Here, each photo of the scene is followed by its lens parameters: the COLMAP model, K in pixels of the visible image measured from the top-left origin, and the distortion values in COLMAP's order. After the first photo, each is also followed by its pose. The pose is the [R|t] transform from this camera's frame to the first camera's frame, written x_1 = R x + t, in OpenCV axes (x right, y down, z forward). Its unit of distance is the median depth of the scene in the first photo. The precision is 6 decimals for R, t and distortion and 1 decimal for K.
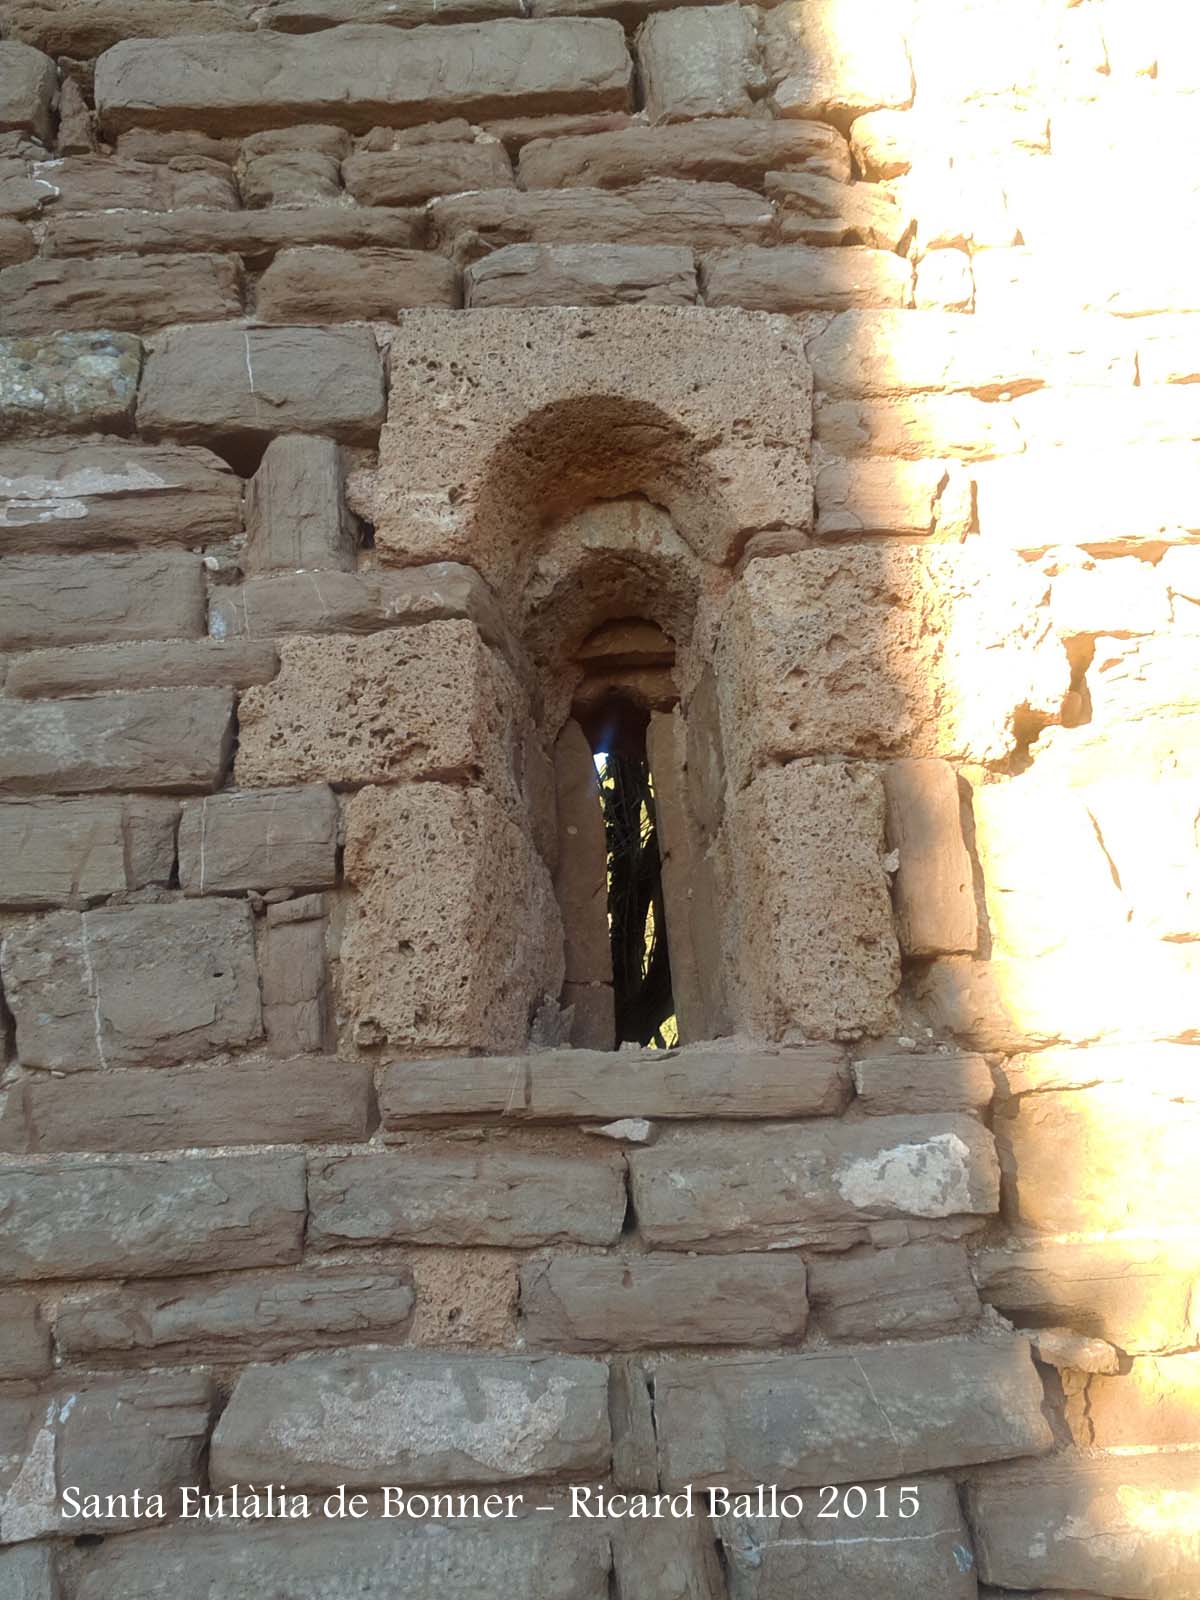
lens RADIAL K [[1525.1, 0, 599.8], [0, 1525.1, 797.9], [0, 0, 1]] dist [0.018013, 0.000000]
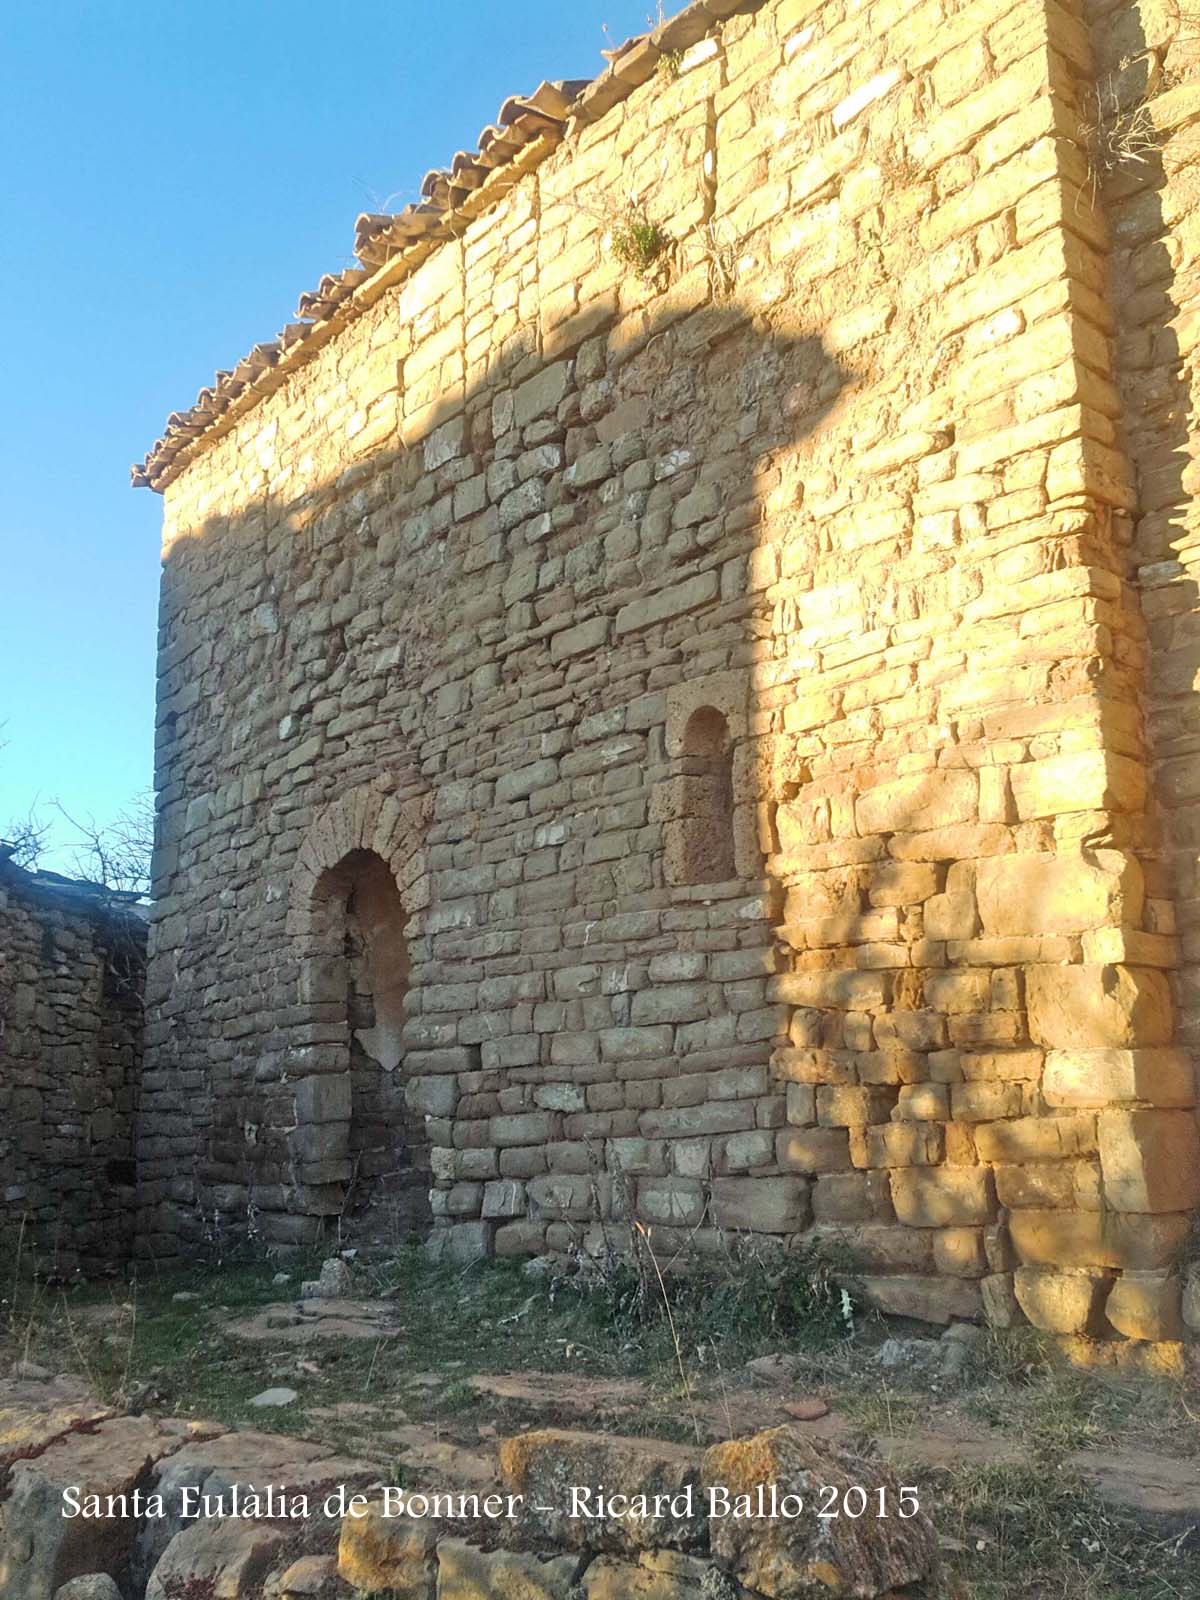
lens RADIAL K [[1525.1, 0, 596.1], [0, 1525.1, 785.2], [0, 0, 1]] dist [0.018013, 0.000000]
pose [[0.616028, -0.108368, -0.780234, 3.015094], [0.242755, 0.968402, 0.057162, -0.395765], [0.749386, -0.224619, 0.622870, -1.709690]]
